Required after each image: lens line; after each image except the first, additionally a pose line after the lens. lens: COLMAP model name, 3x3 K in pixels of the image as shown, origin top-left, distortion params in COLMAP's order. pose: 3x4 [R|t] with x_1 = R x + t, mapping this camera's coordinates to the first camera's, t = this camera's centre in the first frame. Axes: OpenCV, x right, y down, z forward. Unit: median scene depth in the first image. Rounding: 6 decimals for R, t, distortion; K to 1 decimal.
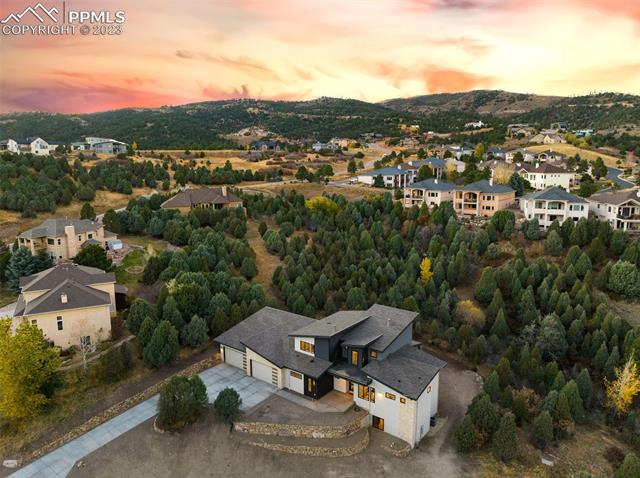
lens RADIAL K [[458.7, 0, 322.6], [0, 458.7, 238.4], [0, 0, 1]] dist [-0.040445, -0.005105]
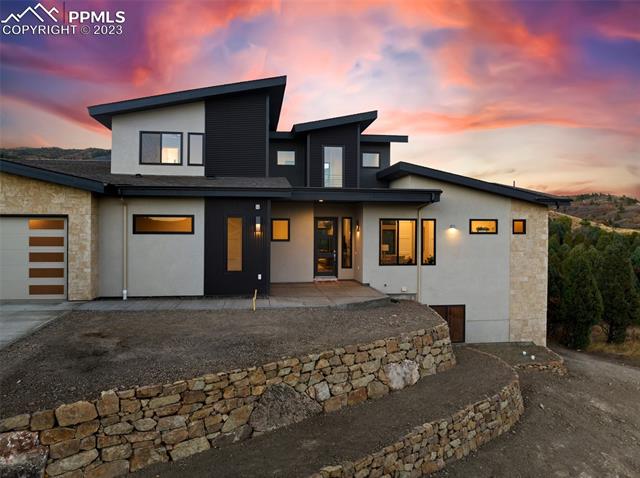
lens RADIAL K [[453.7, 0, 321.0], [0, 453.7, 236.1], [0, 0, 1]] dist [-0.038478, -0.002389]
pose [[0.693512, -0.000901, 0.720444, -0.172335], [0.116843, 0.986901, -0.111240, 0.336819], [-0.710907, 0.161325, 0.684533, 0.757614]]
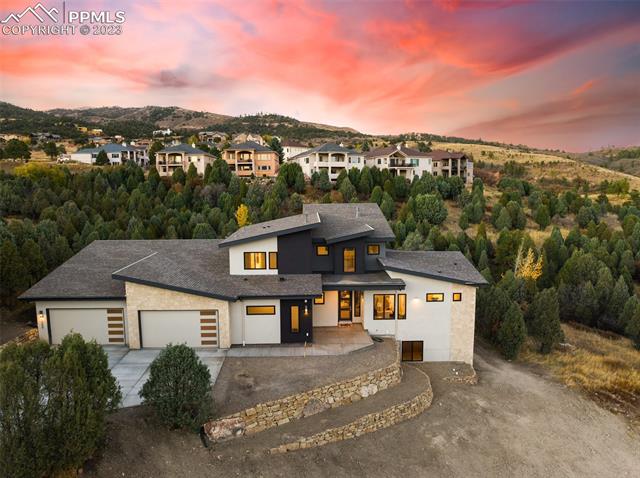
lens RADIAL K [[458.7, 0, 322.6], [0, 458.7, 238.4], [0, 0, 1]] dist [-0.040445, -0.005105]
pose [[0.771150, -0.079029, 0.631729, -0.316423], [0.112278, 0.993595, -0.012759, 0.229376], [-0.626674, 0.080768, 0.775084, 0.541840]]
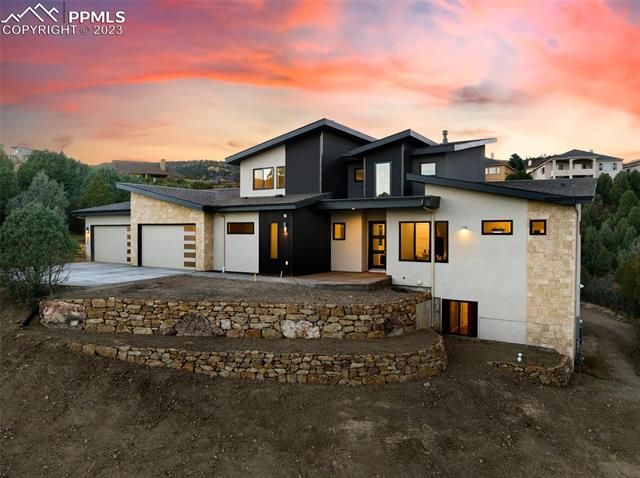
lens RADIAL K [[453.7, 0, 321.0], [0, 453.7, 236.1], [0, 0, 1]] dist [-0.038478, -0.002389]
pose [[0.996540, 0.006188, 0.082890, -0.019144], [0.007485, 0.986492, -0.163636, 0.366339], [-0.082783, 0.163690, 0.983032, 0.586375]]
